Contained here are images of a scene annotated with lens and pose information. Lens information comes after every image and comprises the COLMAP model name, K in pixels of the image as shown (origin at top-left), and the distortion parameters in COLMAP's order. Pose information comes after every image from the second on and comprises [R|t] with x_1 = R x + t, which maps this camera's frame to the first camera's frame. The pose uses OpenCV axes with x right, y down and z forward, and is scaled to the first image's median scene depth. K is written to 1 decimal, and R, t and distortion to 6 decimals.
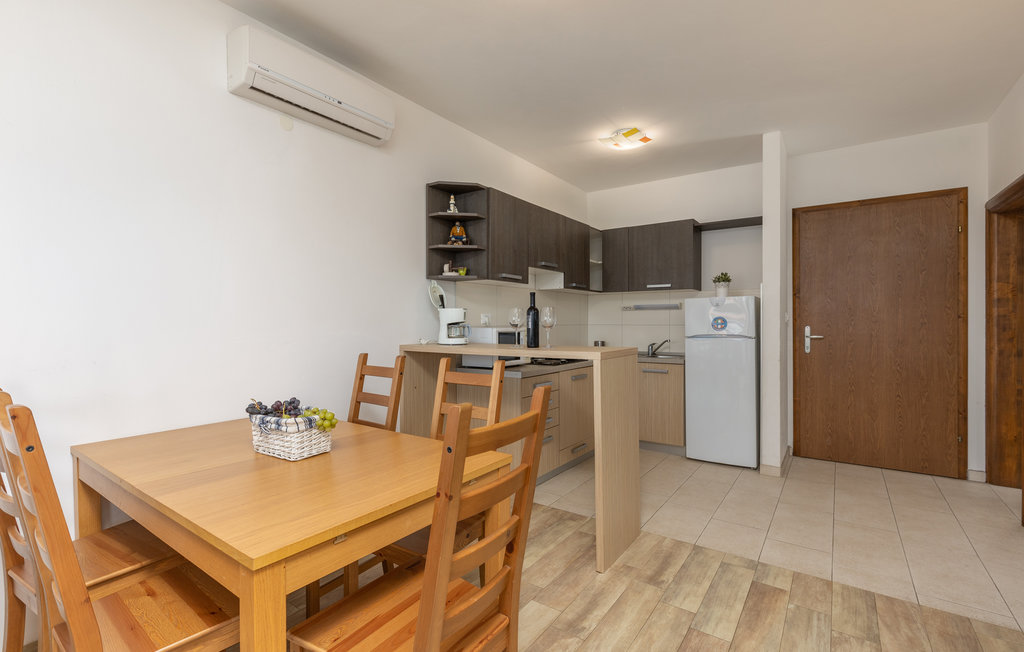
lens RADIAL K [[458.2, 0, 512.6], [0, 458.2, 326.6], [0, 0, 1]] dist [-0.005438, -0.001588]
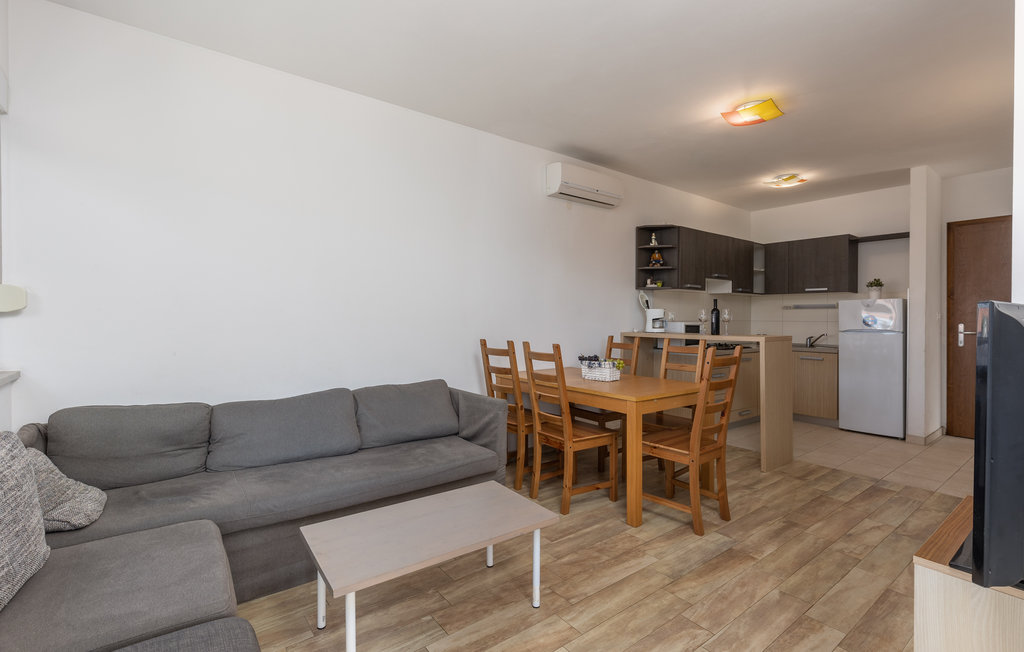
lens RADIAL K [[458.2, 0, 510.1], [0, 458.2, 320.8], [0, 0, 1]] dist [-0.005438, -0.001588]
pose [[0.952884, 0.009160, -0.303195, -0.116629], [-0.010159, 0.999947, -0.001718, 0.006515], [0.303164, 0.004717, 0.952927, -0.537044]]
